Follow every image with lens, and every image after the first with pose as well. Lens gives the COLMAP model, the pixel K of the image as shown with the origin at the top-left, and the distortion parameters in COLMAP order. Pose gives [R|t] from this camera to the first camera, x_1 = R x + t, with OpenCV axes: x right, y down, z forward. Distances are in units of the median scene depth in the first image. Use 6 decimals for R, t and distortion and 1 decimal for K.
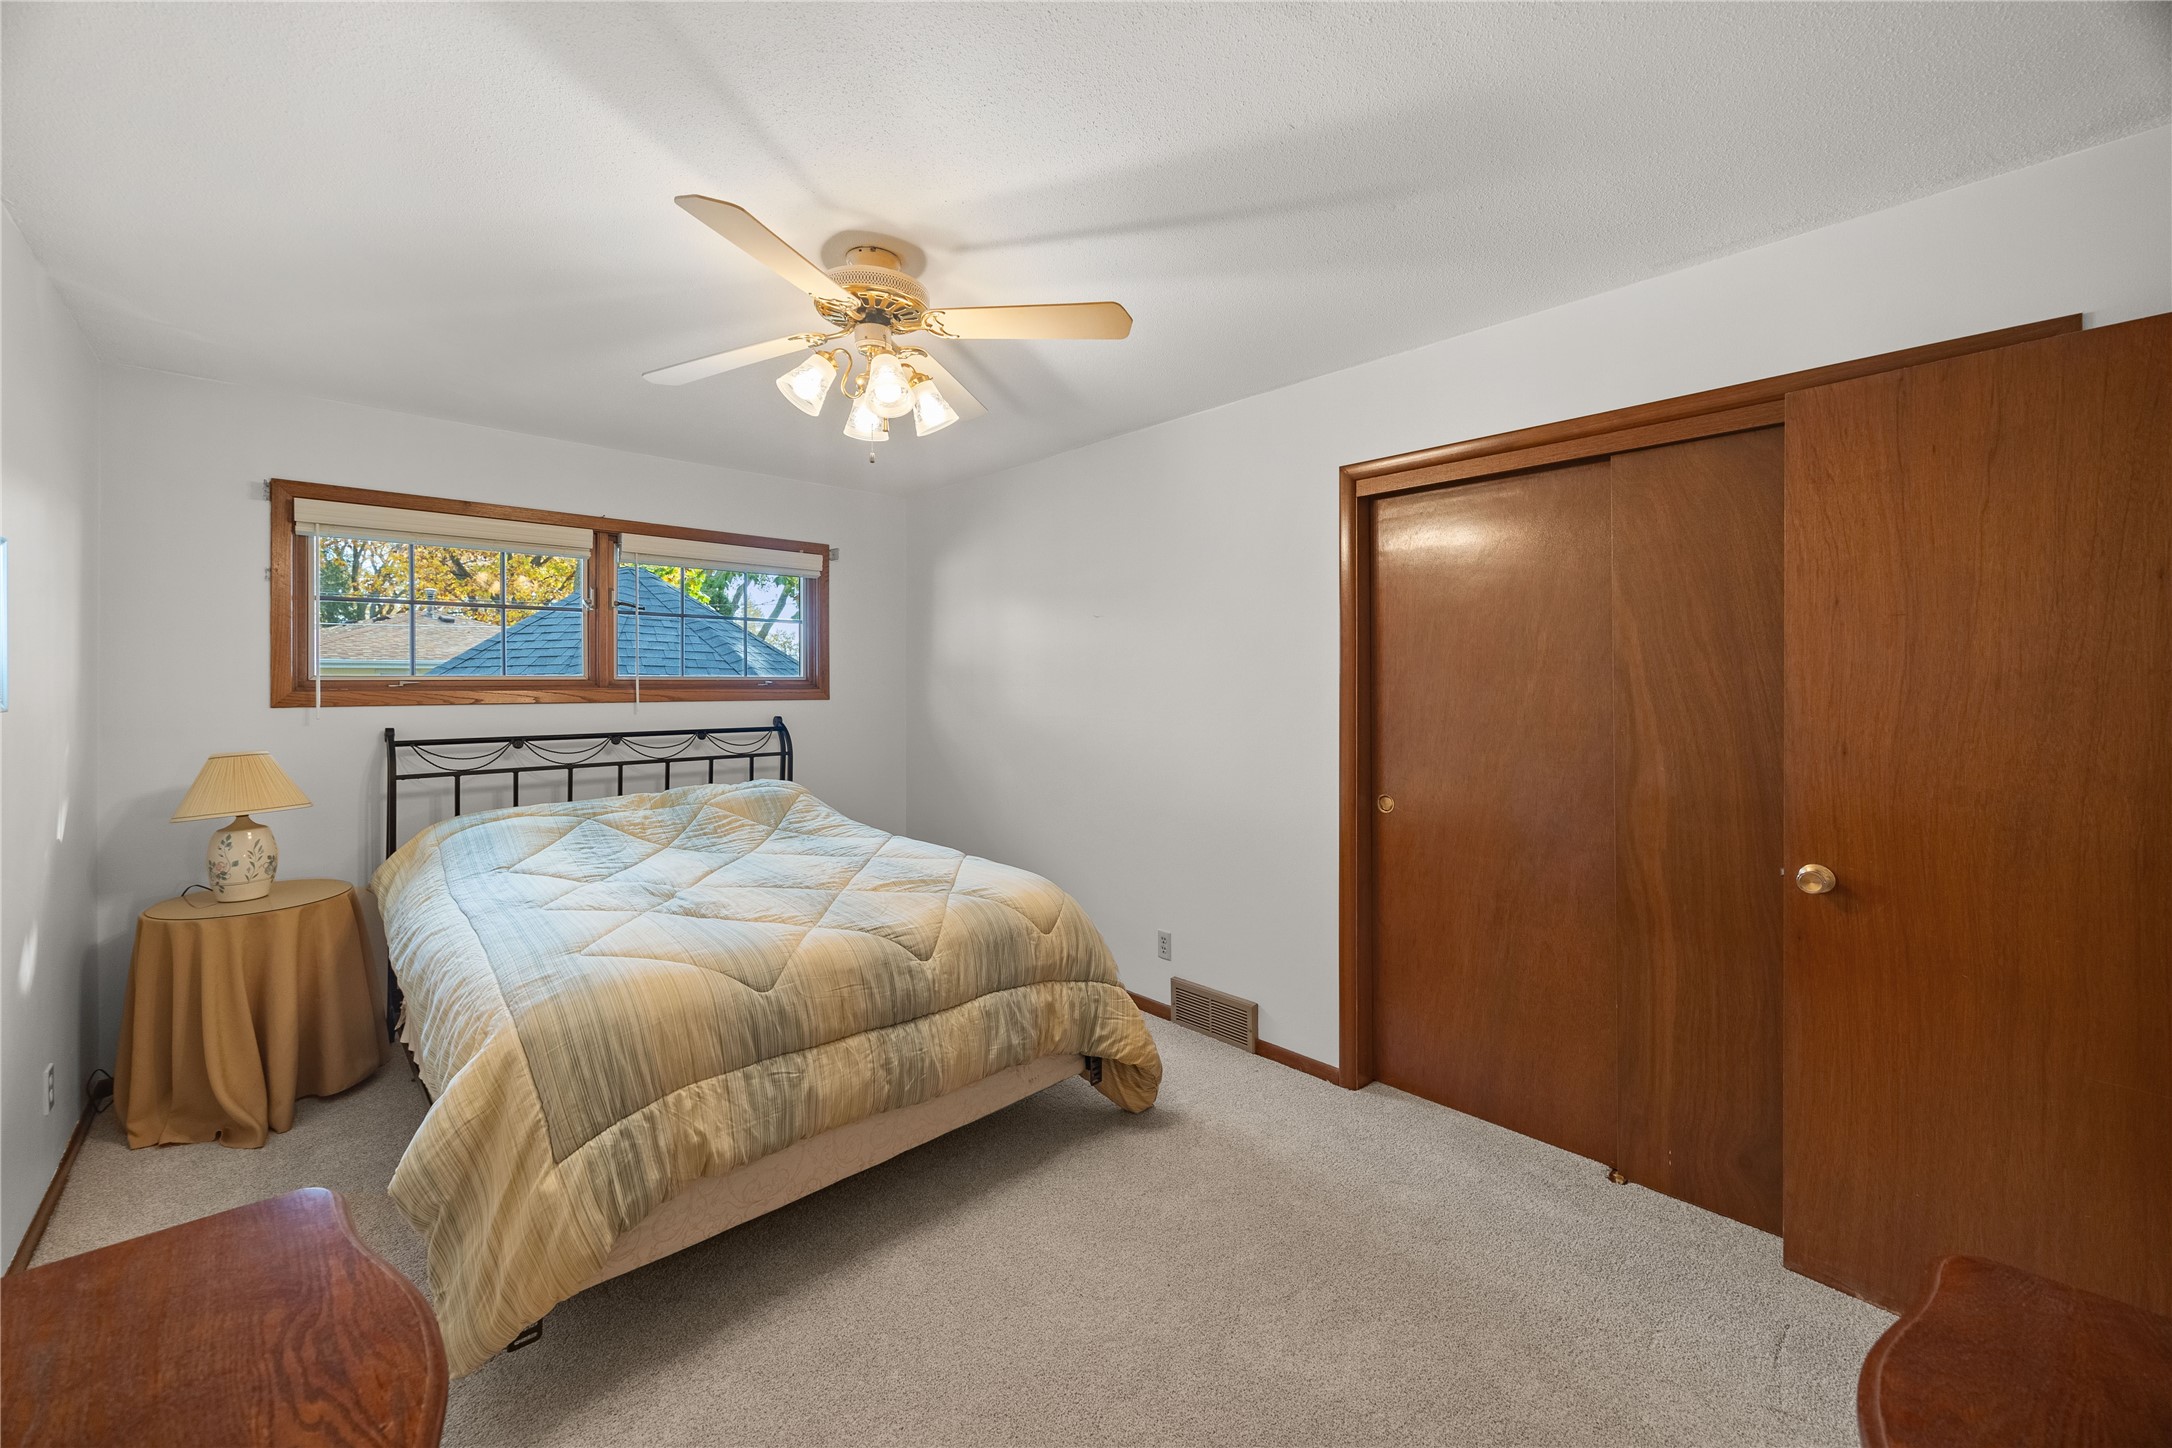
lens RADIAL K [[834.2, 0, 1088.7], [0, 834.2, 678.5], [0, 0, 1]] dist [-0.001481, -0.000087]
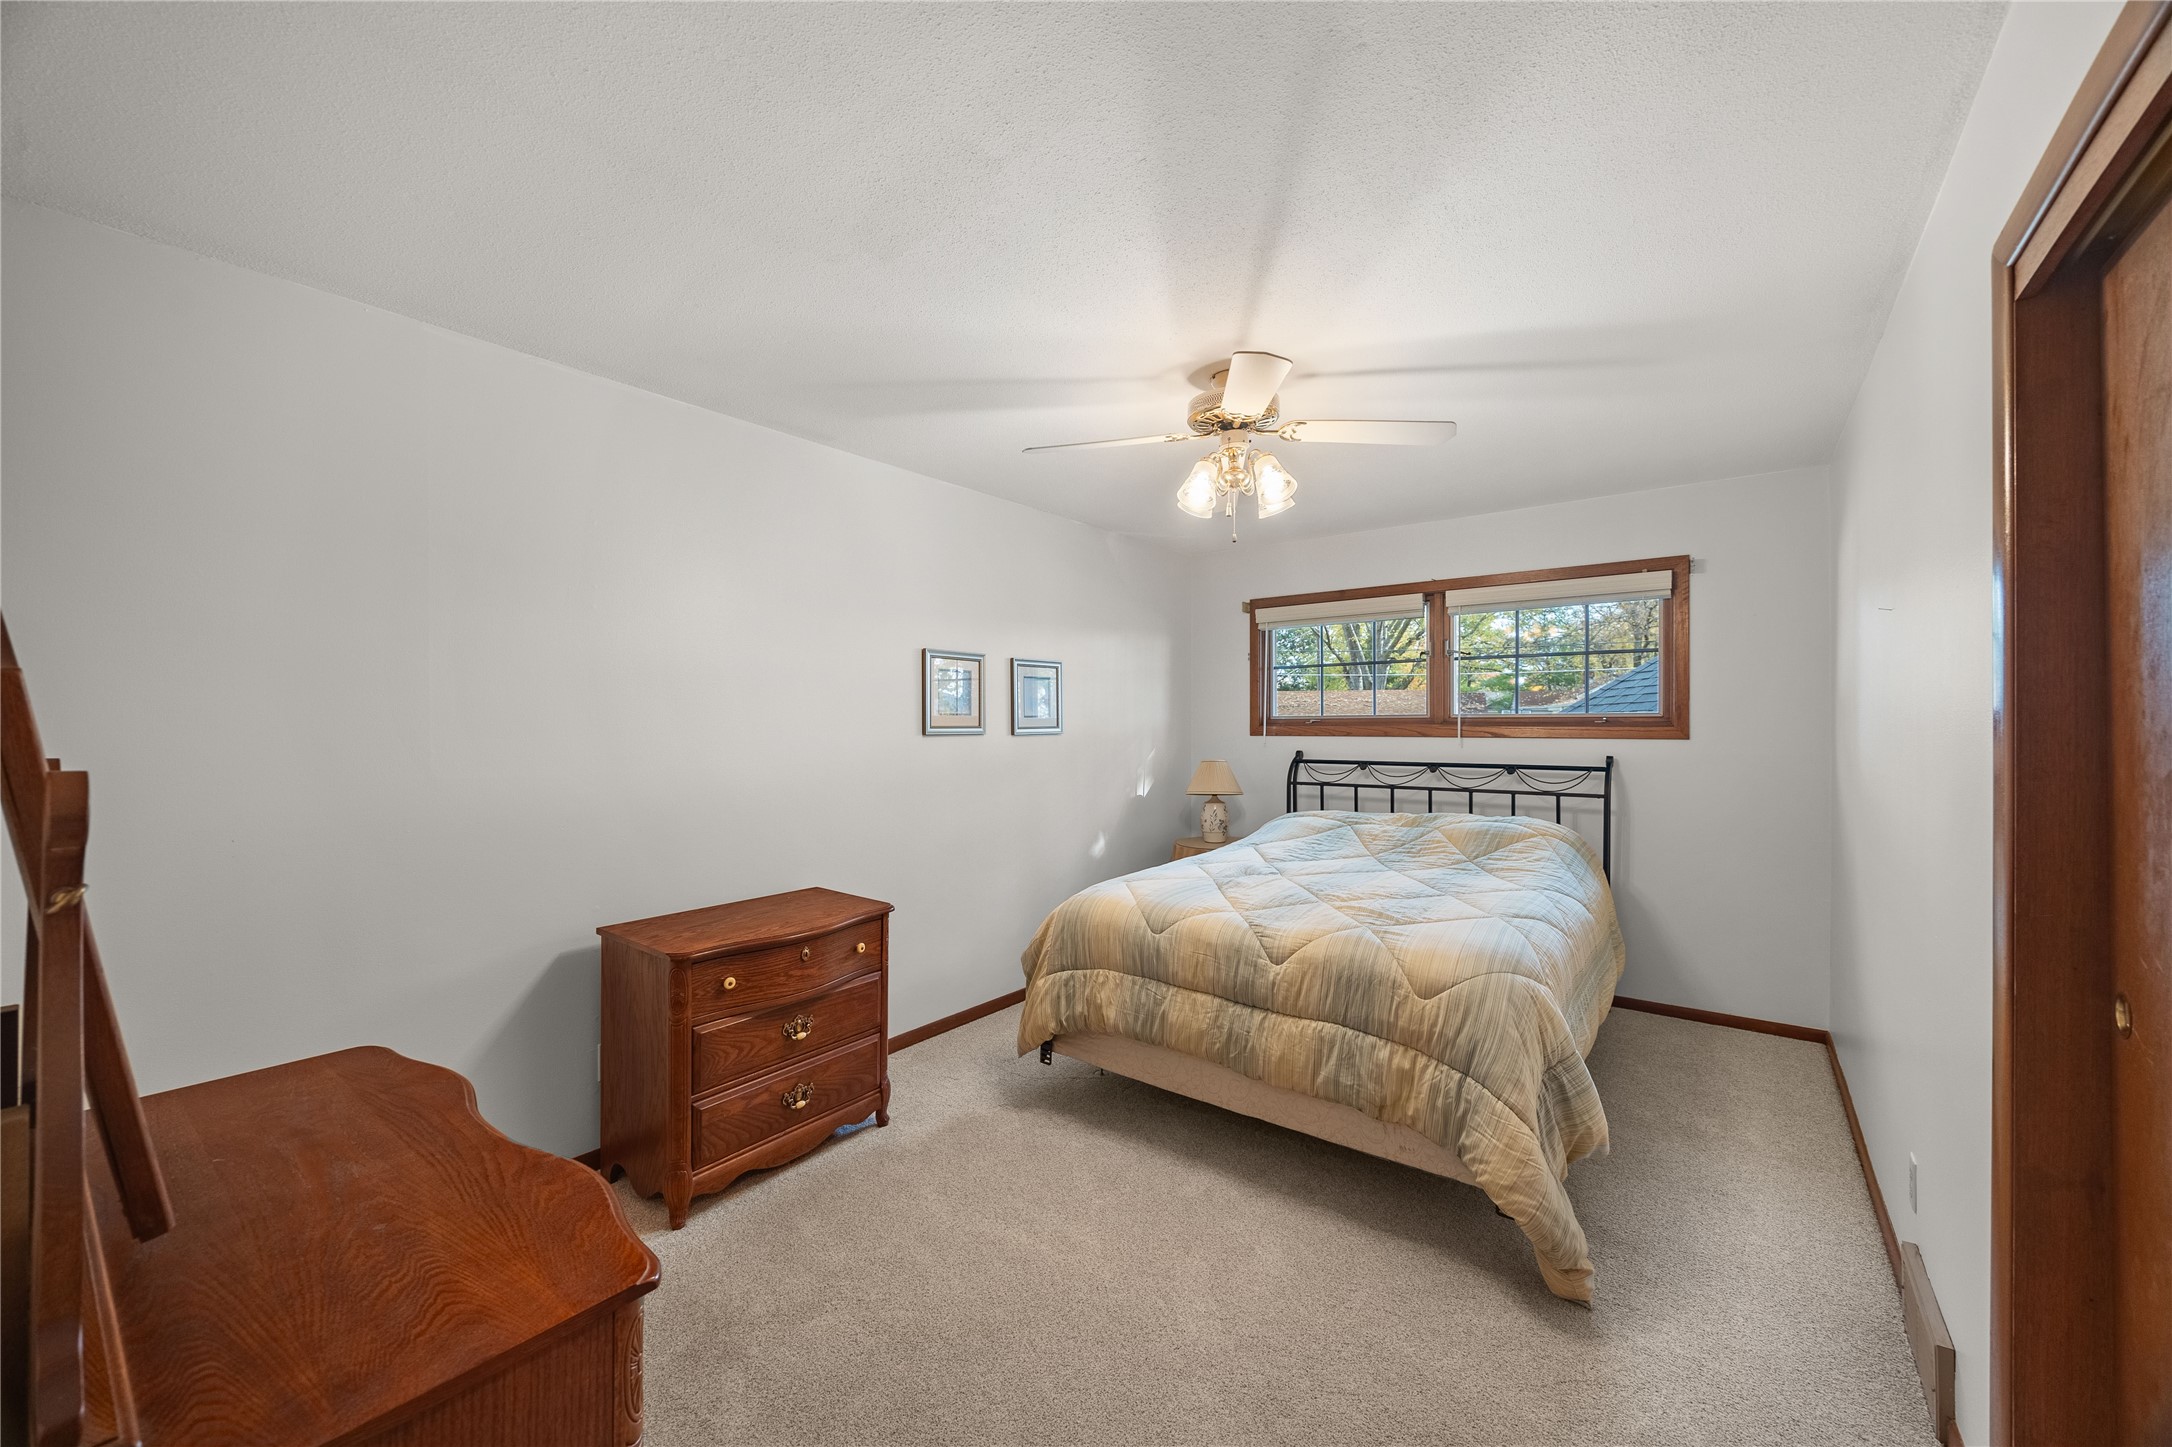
lens RADIAL K [[832.4, 0, 1083.0], [0, 832.4, 715.7], [0, 0, 1]] dist [-0.002796, -0.000349]
pose [[0.151796, -0.007226, -0.988385, 0.806998], [0.007893, 0.999950, -0.006098, 0.003382], [0.988380, -0.006876, 0.151846, 0.517556]]
